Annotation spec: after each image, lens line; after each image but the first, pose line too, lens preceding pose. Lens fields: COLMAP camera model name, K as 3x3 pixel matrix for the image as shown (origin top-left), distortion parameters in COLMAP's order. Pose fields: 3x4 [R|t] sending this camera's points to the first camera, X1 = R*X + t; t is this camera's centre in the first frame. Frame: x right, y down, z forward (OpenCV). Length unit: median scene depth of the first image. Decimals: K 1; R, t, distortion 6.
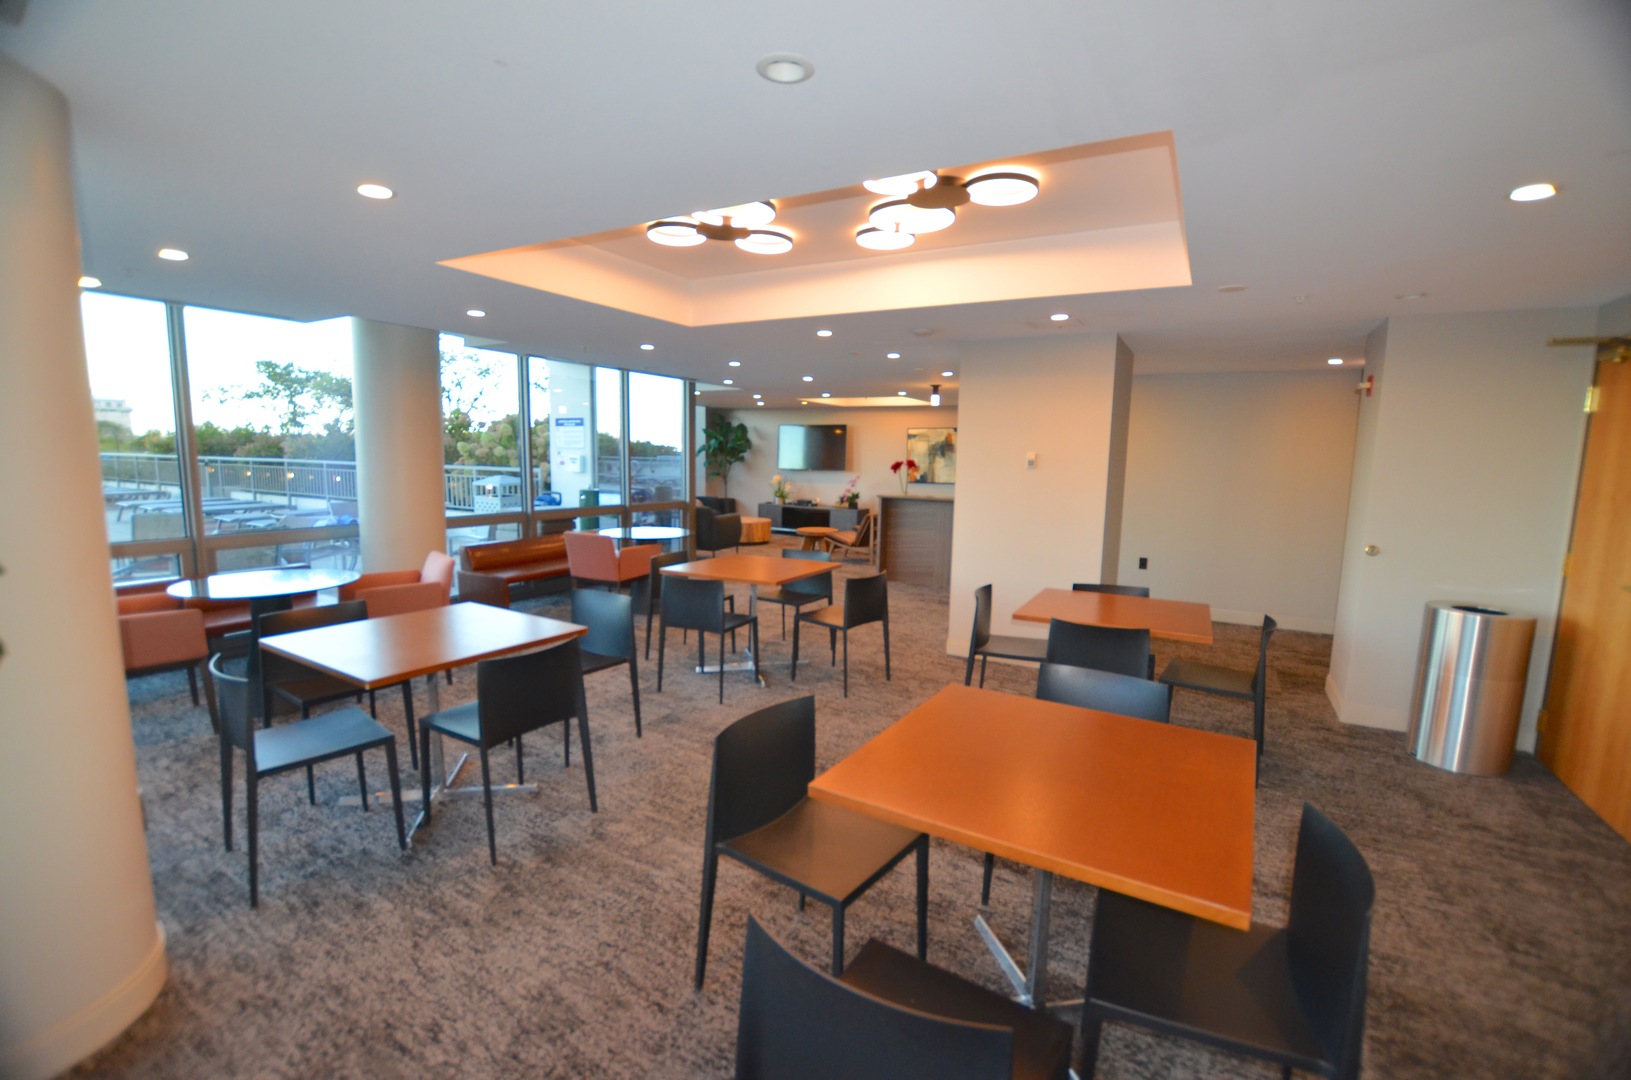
lens RADIAL K [[709.2, 0, 815.4], [0, 709.2, 543.4], [0, 0, 1]] dist [-0.015277, 0.000099]
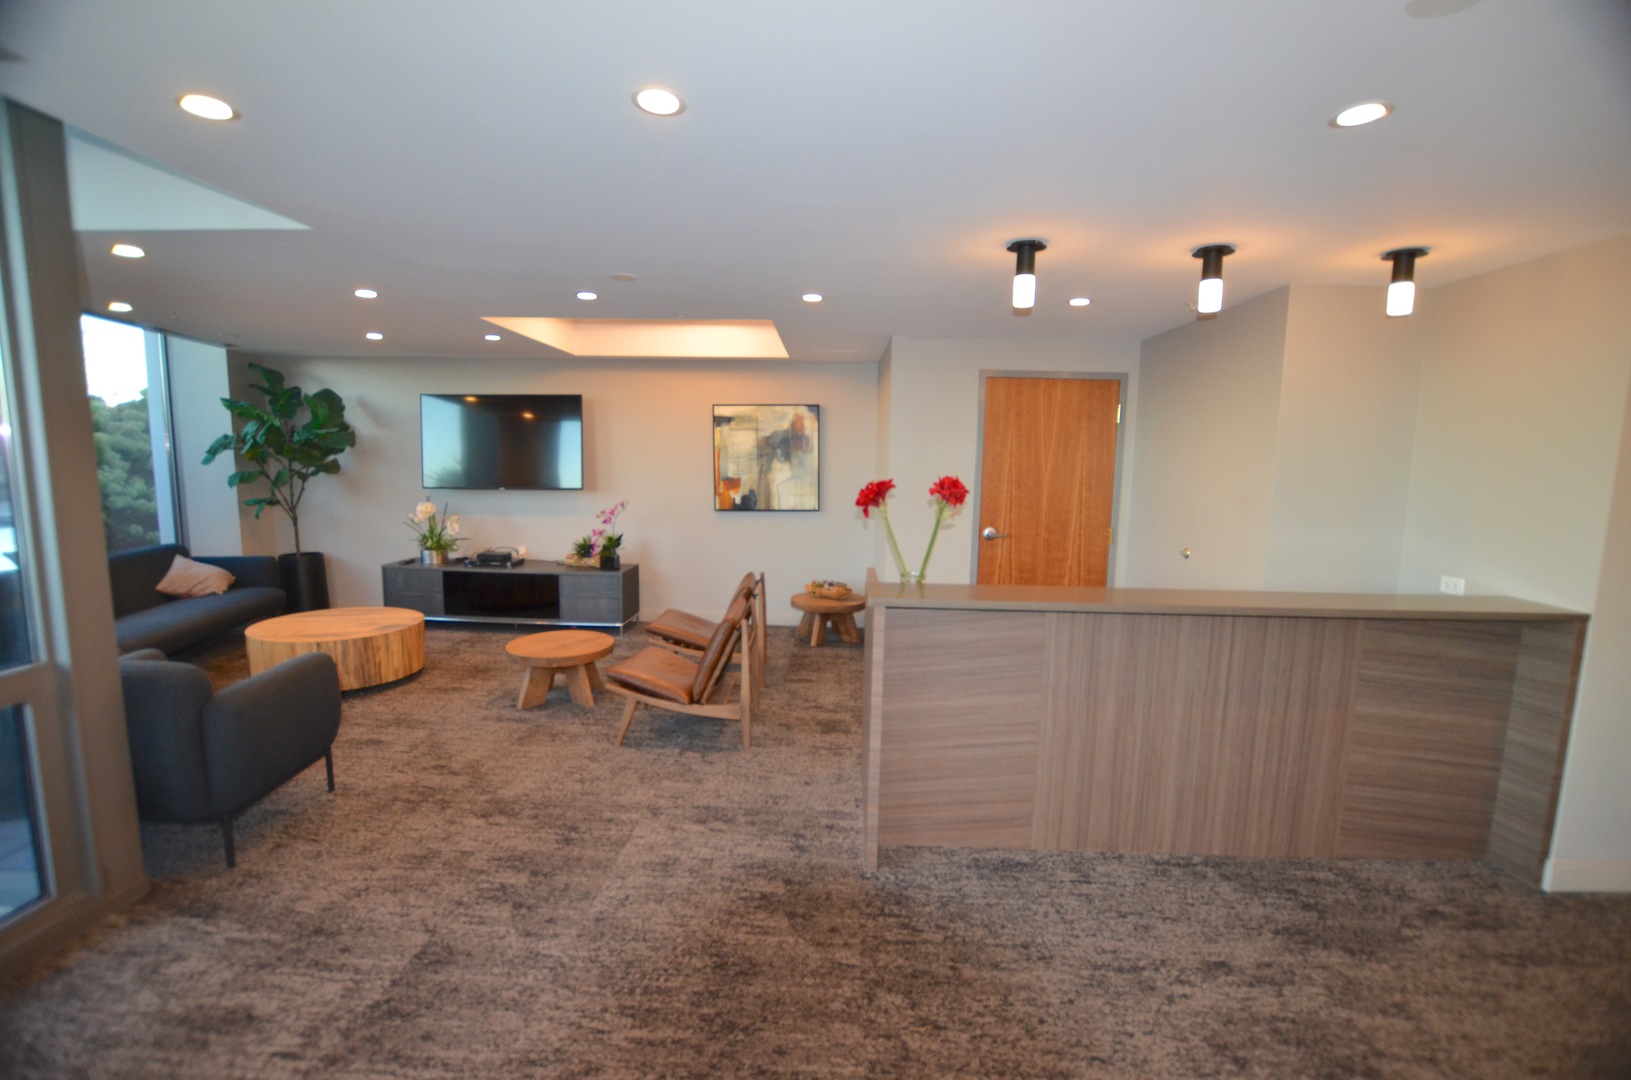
lens RADIAL K [[709.2, 0, 814.3], [0, 709.2, 547.9], [0, 0, 1]] dist [-0.015277, 0.000099]
pose [[0.886207, -0.064044, 0.458842, -0.041777], [0.058400, 0.997942, 0.026496, -0.063370], [-0.459594, 0.003315, 0.888123, 0.474493]]
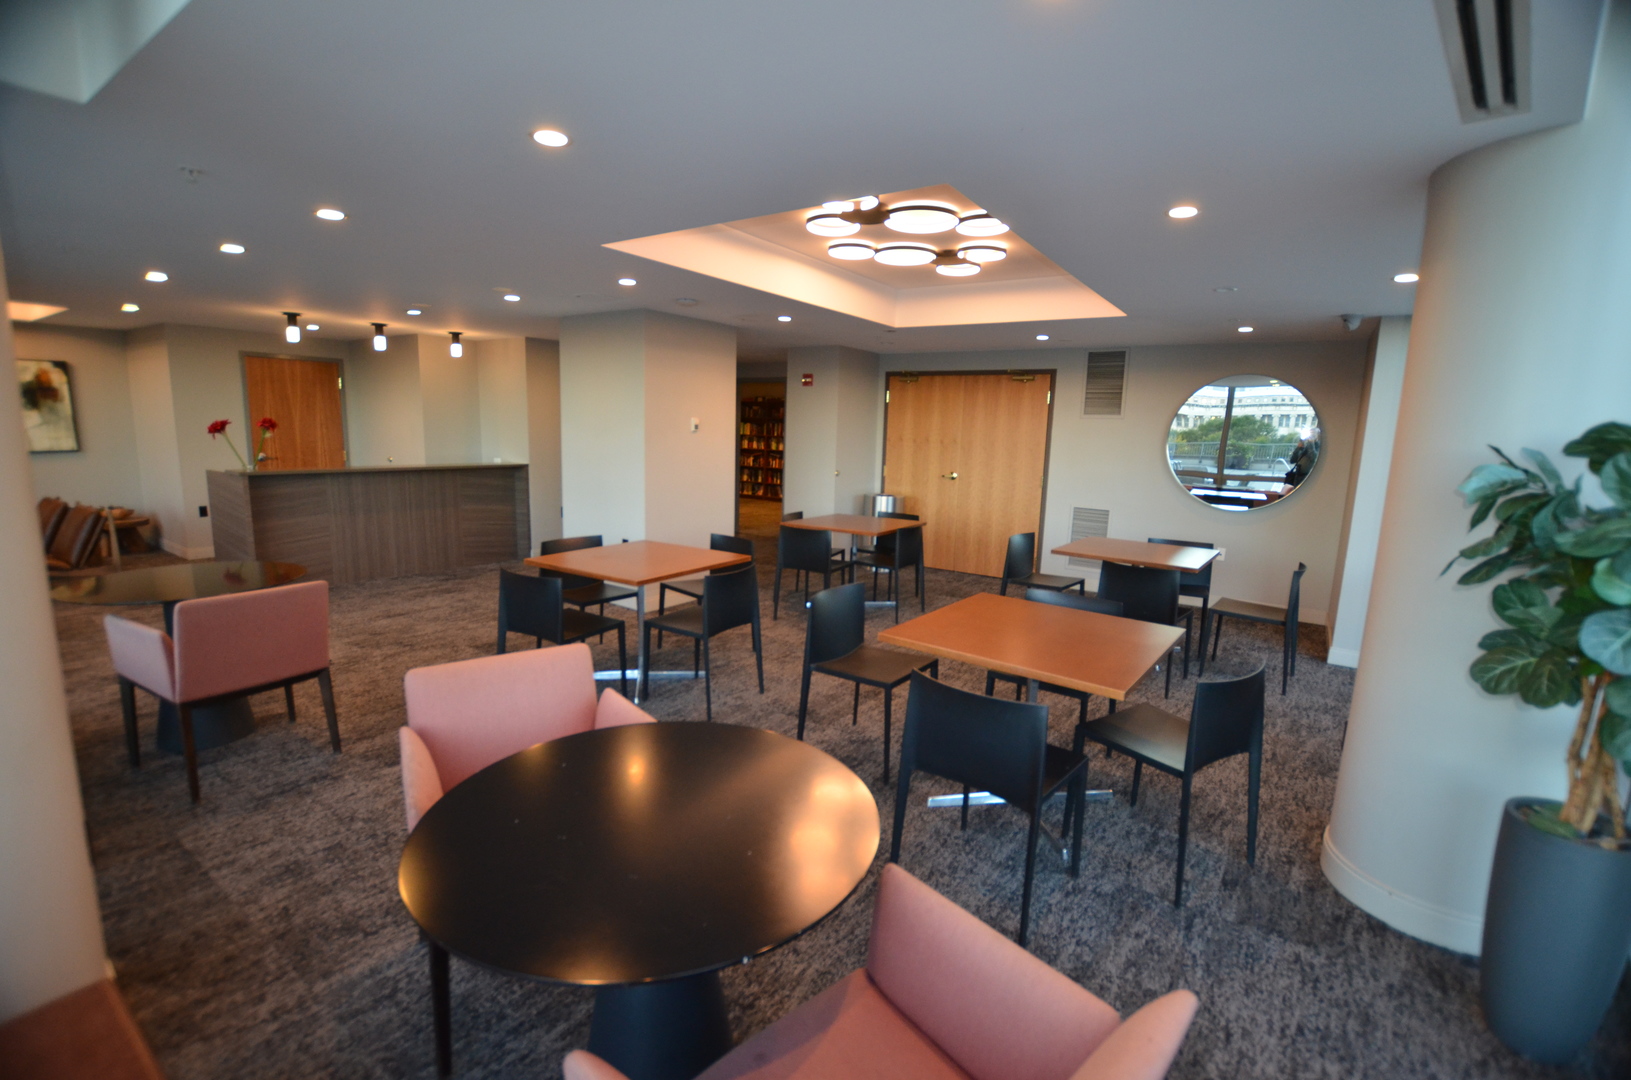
lens RADIAL K [[709.2, 0, 828.0], [0, 709.2, 539.2], [0, 0, 1]] dist [-0.015277, 0.000099]
pose [[0.077065, -0.176187, 0.981335, -0.338290], [0.097304, 0.980893, 0.168466, -0.040751], [-0.992267, 0.082505, 0.092736, 0.247124]]
